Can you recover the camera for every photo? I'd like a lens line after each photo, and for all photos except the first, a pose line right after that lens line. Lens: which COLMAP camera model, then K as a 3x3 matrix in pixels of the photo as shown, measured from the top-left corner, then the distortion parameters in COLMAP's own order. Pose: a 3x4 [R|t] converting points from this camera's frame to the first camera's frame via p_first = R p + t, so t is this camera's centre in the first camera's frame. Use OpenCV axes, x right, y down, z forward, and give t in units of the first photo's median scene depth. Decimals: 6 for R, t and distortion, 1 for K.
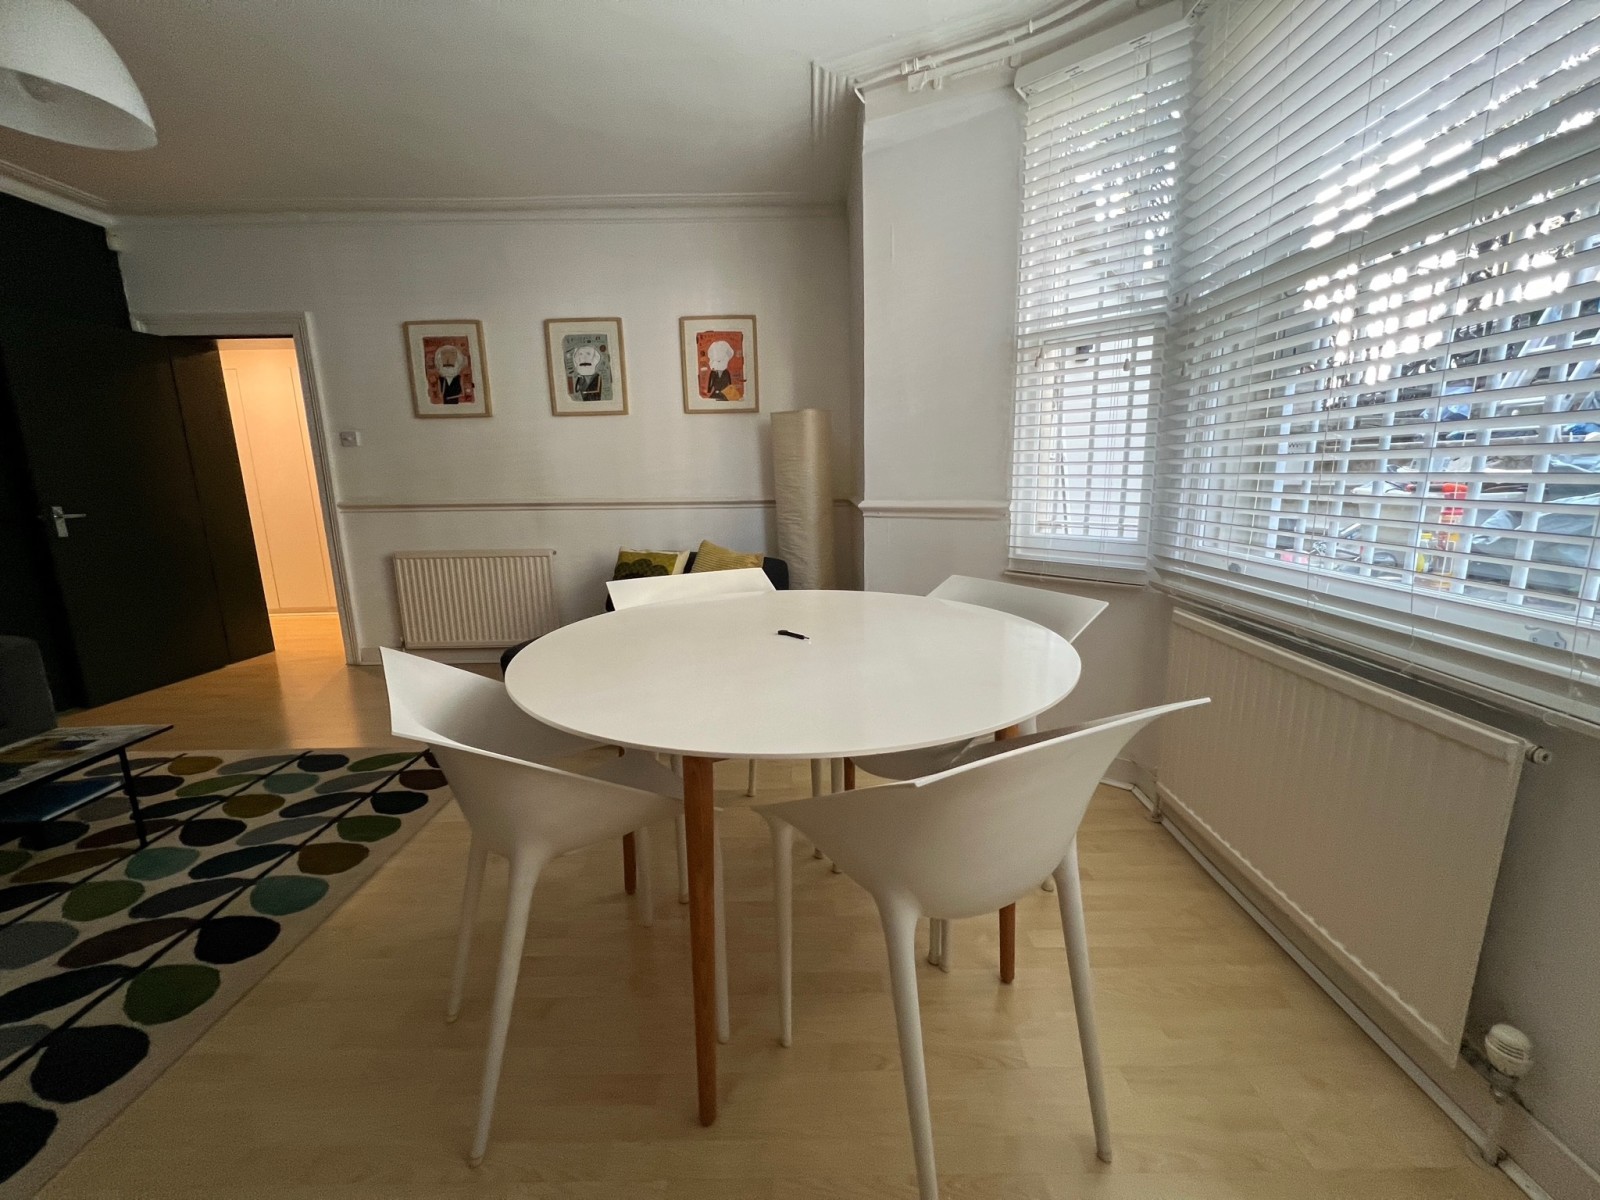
lens RADIAL K [[644.2, 0, 811.4], [0, 644.2, 597.5], [0, 0, 1]] dist [-0.000641, -0.000008]
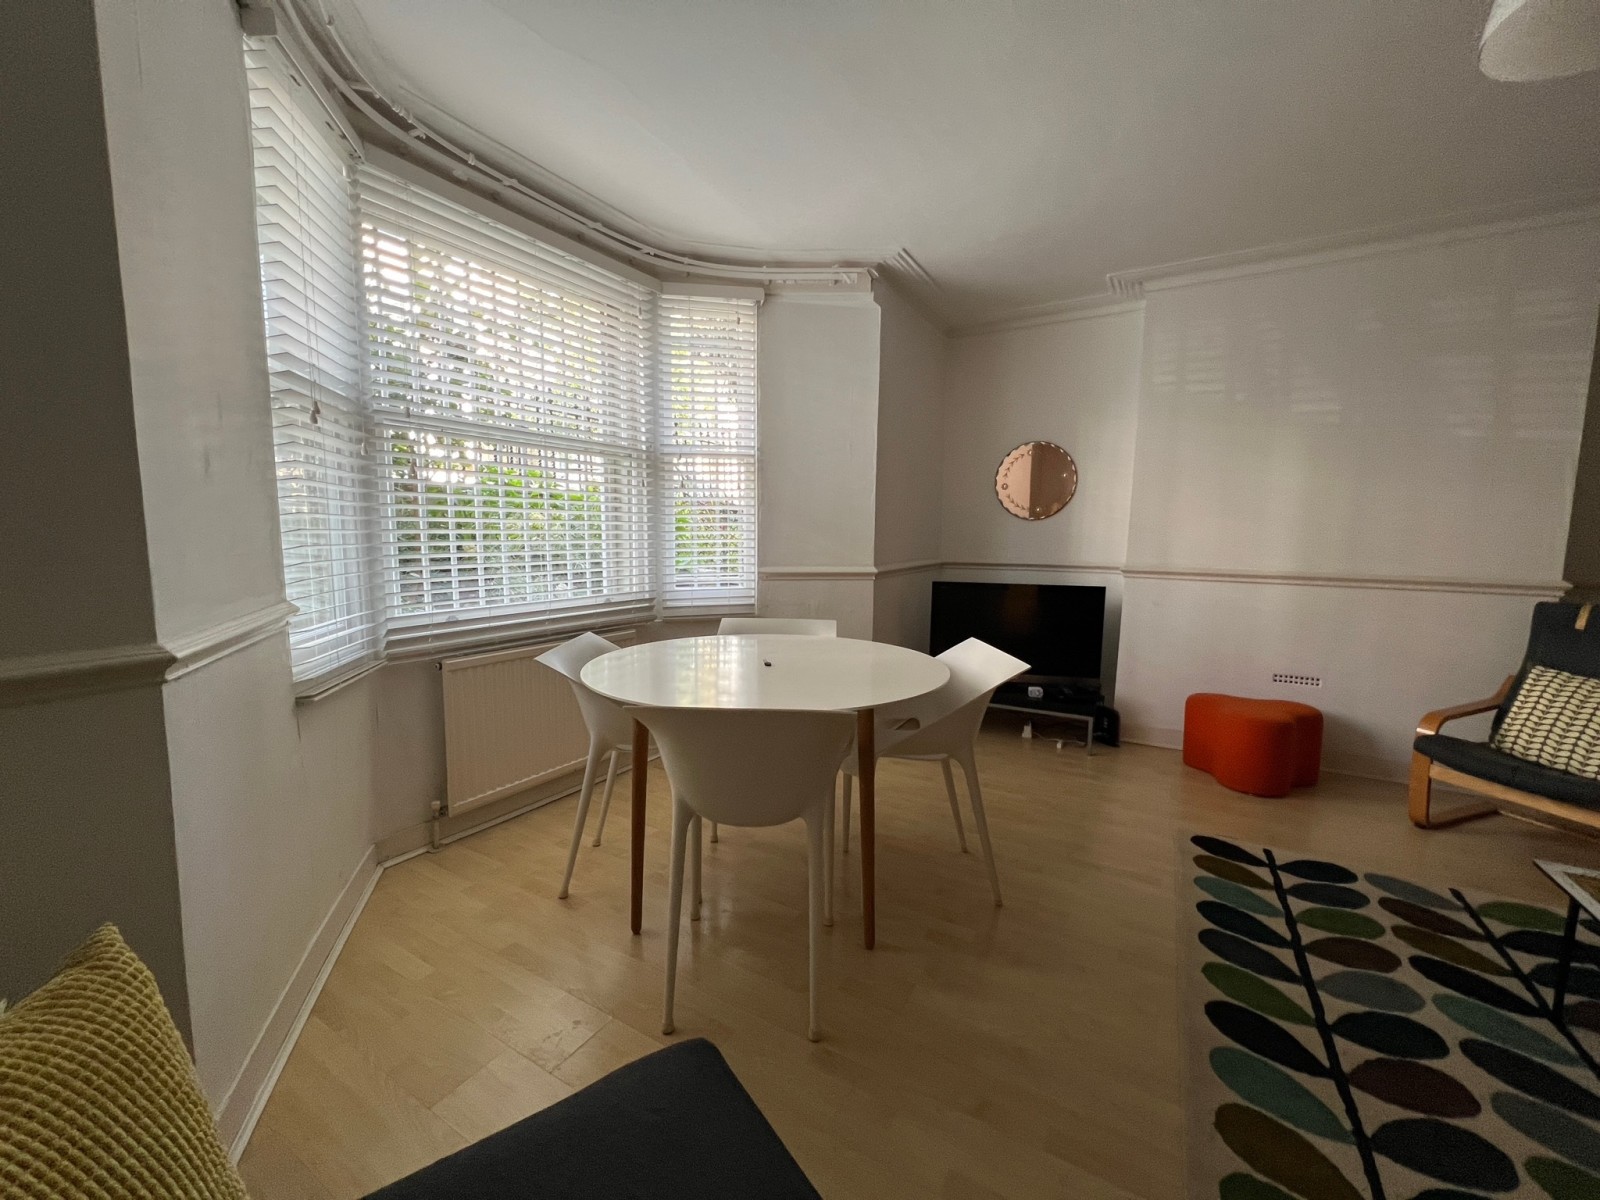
lens RADIAL K [[644.2, 0, 811.4], [0, 644.2, 597.5], [0, 0, 1]] dist [-0.000641, -0.000008]
pose [[-0.862521, -0.039707, 0.504461, -0.387575], [0.107310, 0.959889, 0.259032, -0.216433], [-0.494512, 0.277554, -0.823663, 0.979457]]
